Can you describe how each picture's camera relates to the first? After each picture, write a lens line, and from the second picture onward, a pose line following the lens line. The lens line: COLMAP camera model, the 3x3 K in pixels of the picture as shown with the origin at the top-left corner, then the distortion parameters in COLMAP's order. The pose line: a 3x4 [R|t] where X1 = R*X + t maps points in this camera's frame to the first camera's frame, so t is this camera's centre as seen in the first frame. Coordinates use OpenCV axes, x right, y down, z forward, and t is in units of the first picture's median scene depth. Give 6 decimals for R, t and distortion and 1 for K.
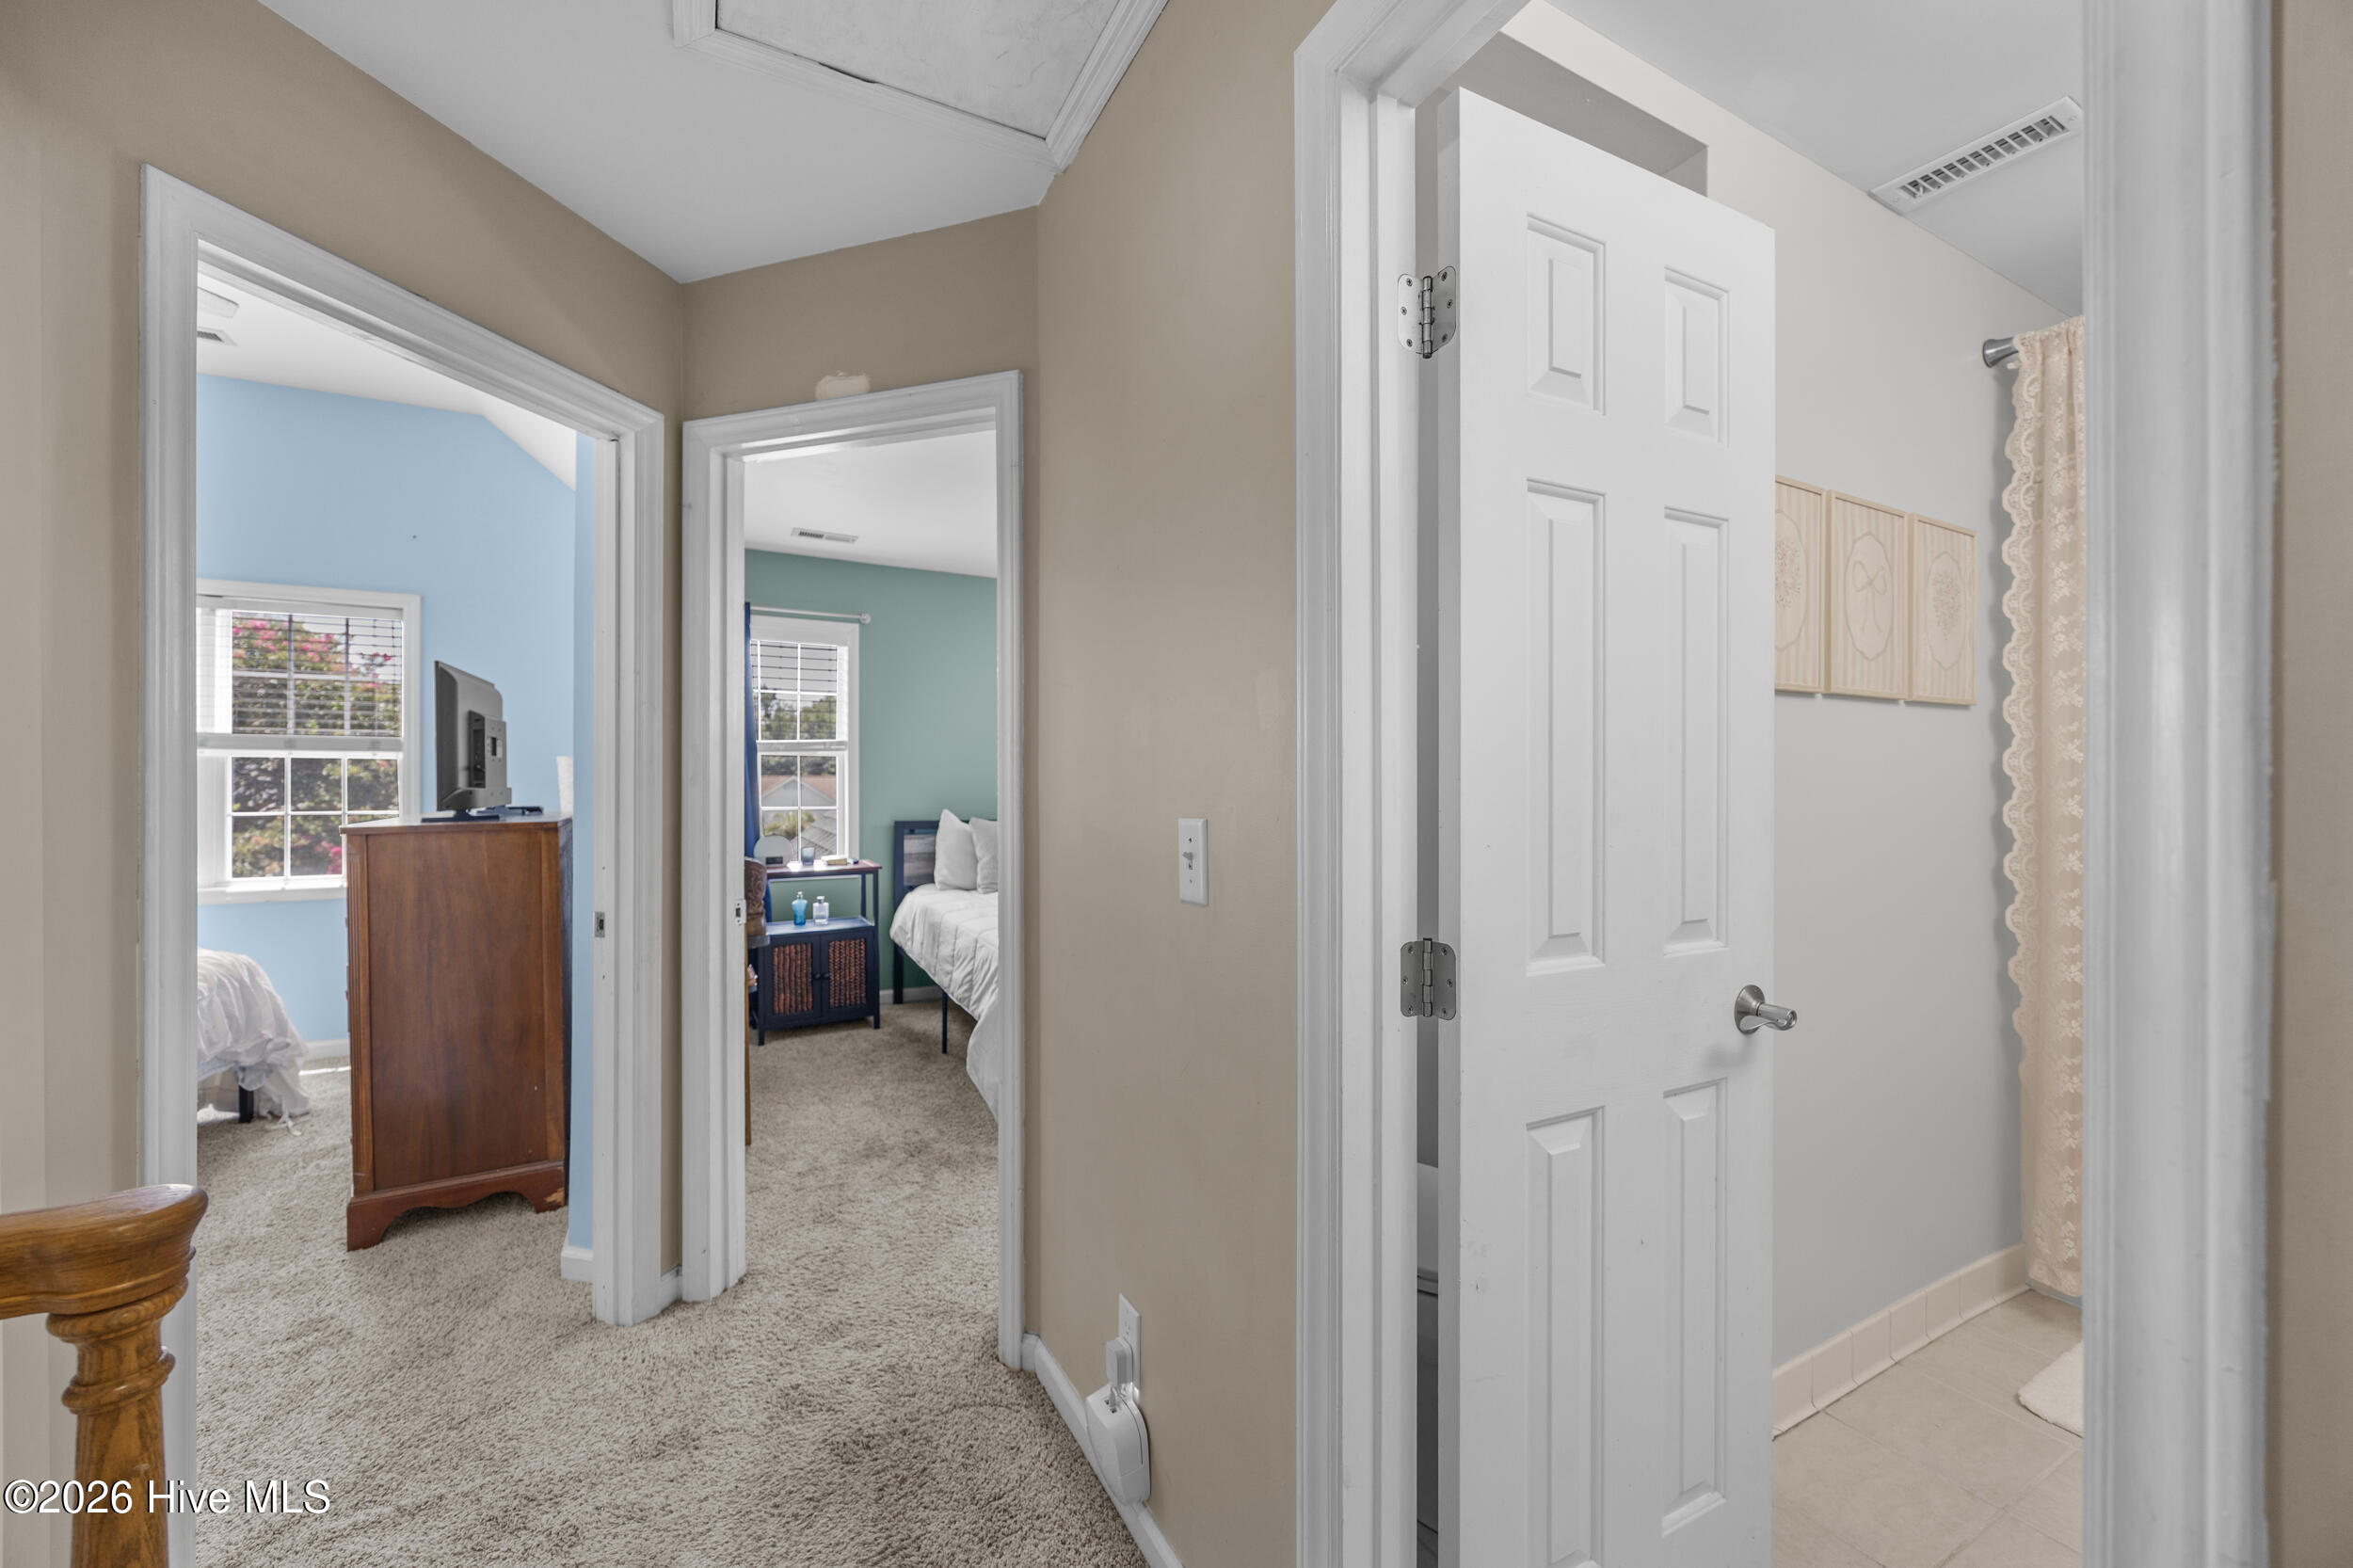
lens RADIAL K [[899.0, 0, 1171.8], [0, 899.0, 783.9], [0, 0, 1]] dist [-0.000129, -0.000264]
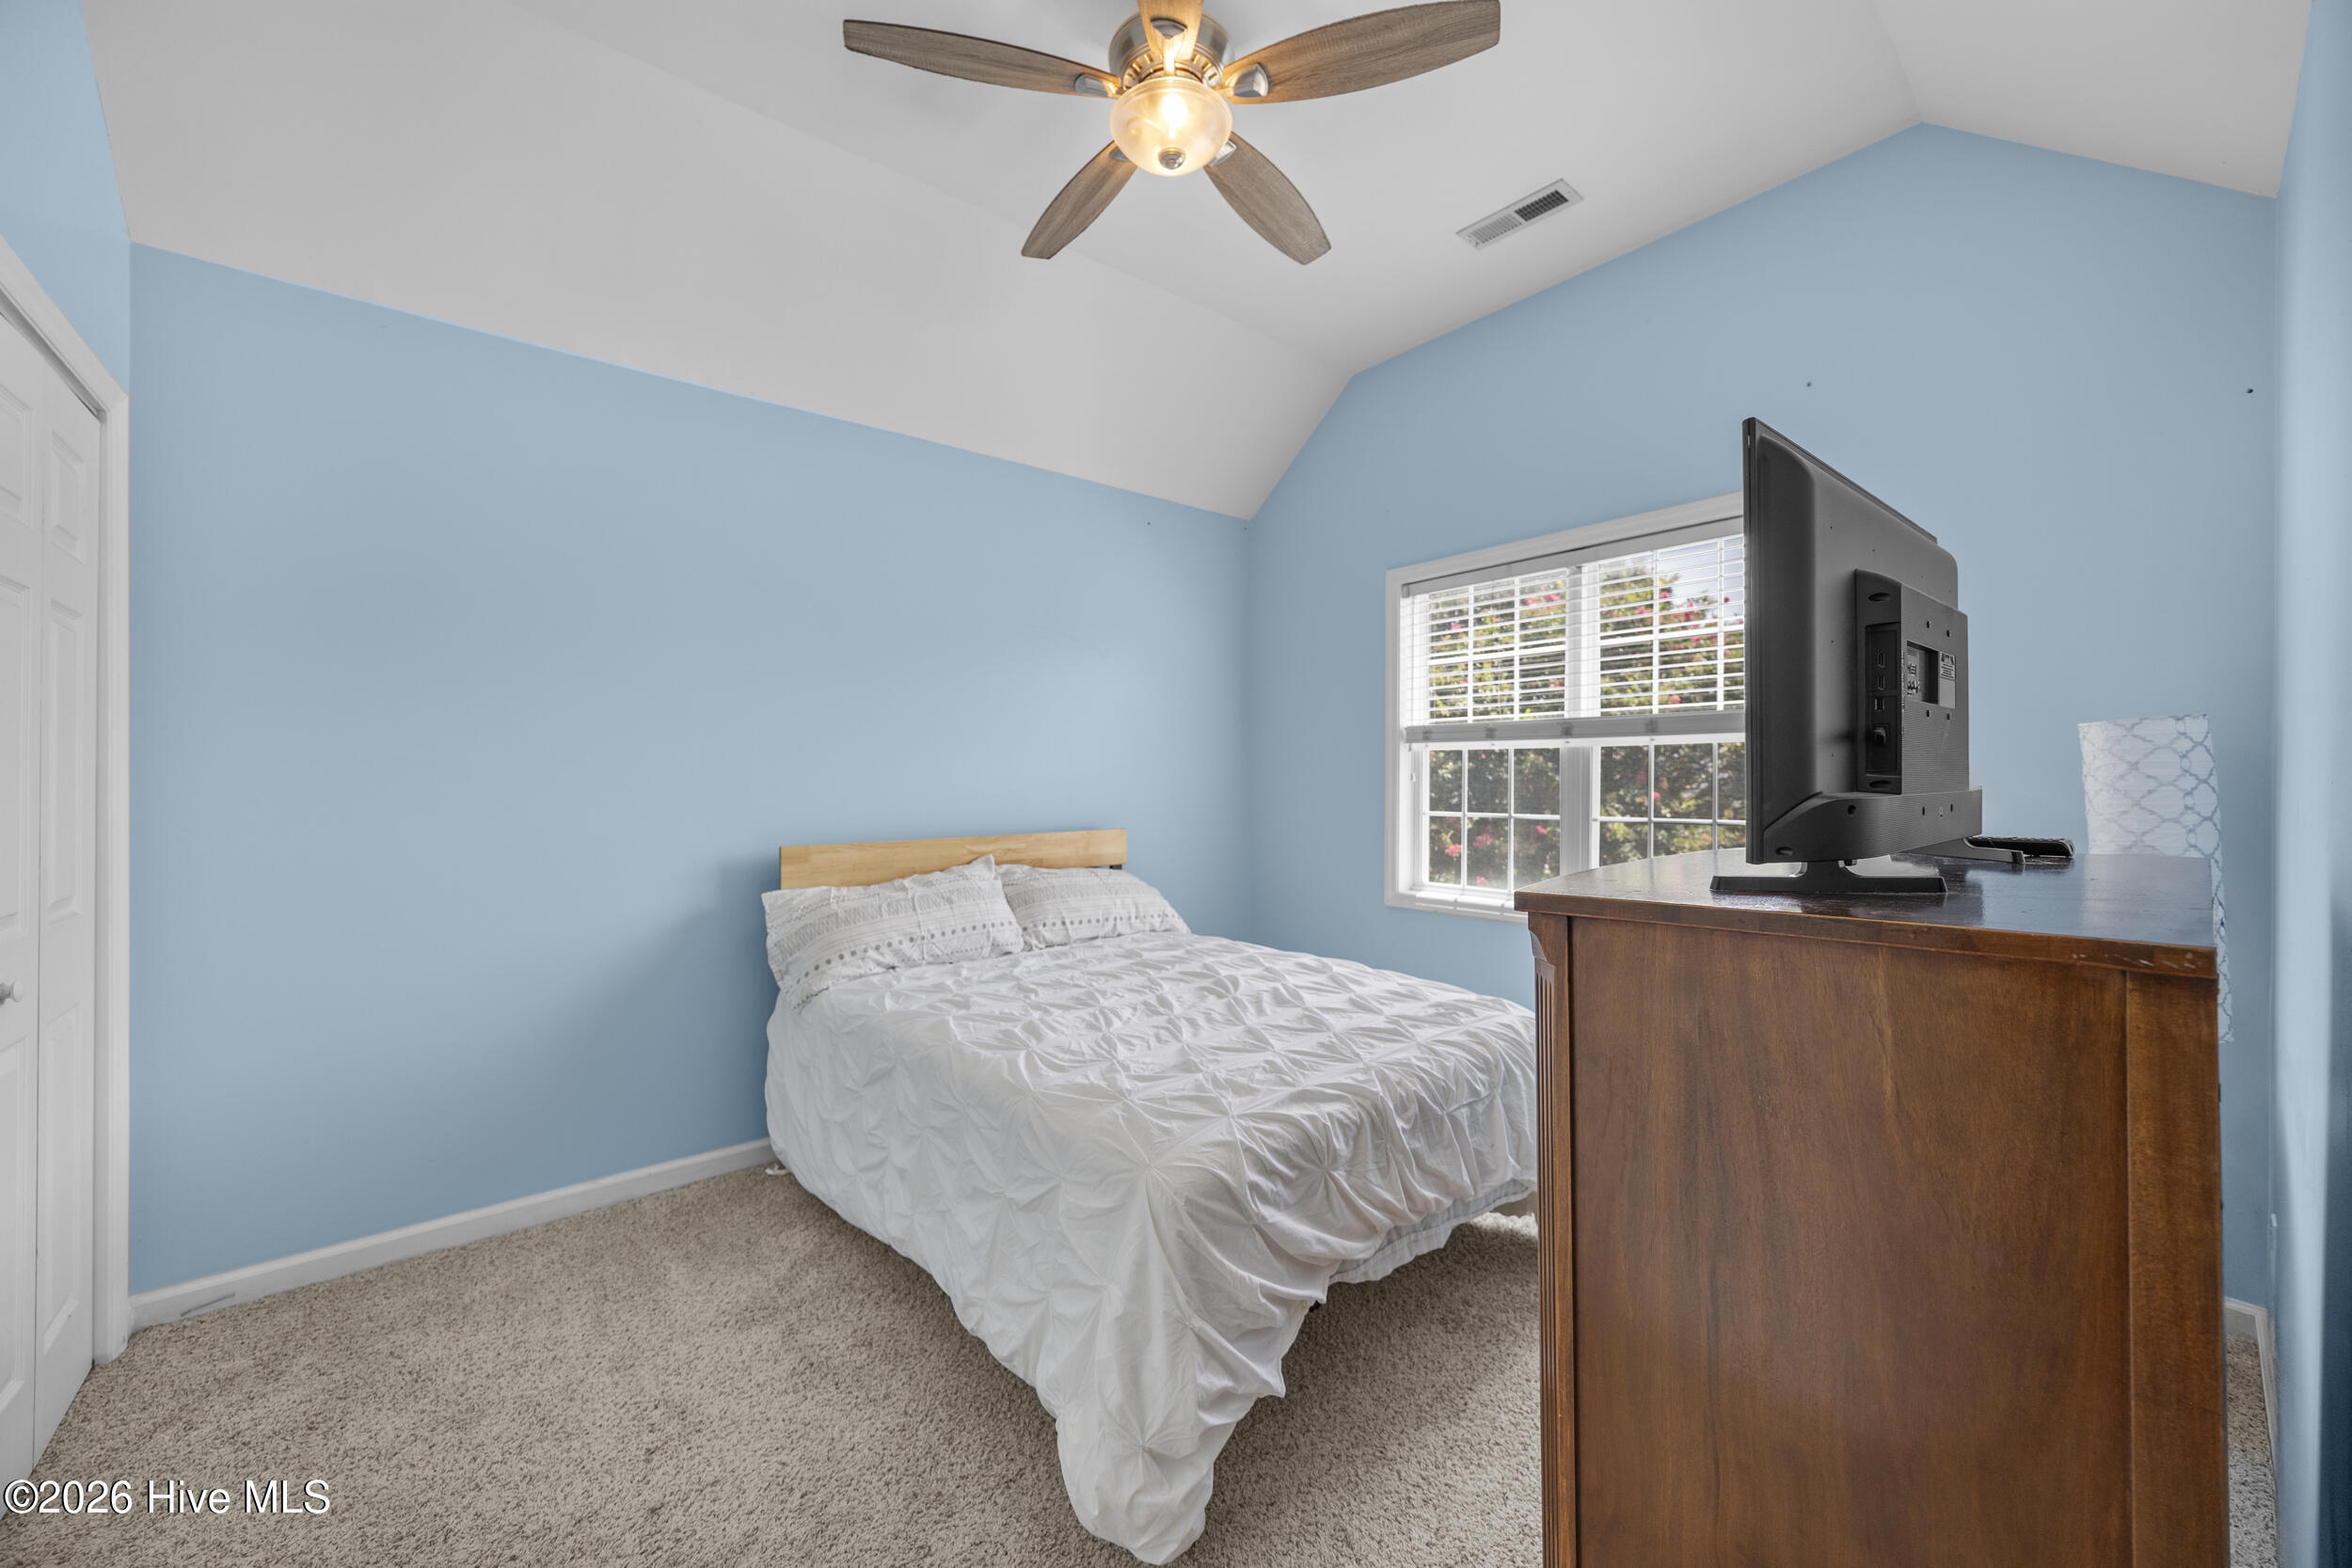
lens RADIAL K [[898.6, 0, 1171.3], [0, 898.6, 783.9], [0, 0, 1]] dist [-0.000129, -0.000264]
pose [[0.209080, 0.007007, -0.977874, -0.494575], [-0.000213, 0.999975, 0.007120, -0.001629], [0.977899, -0.001280, 0.209076, 0.666677]]
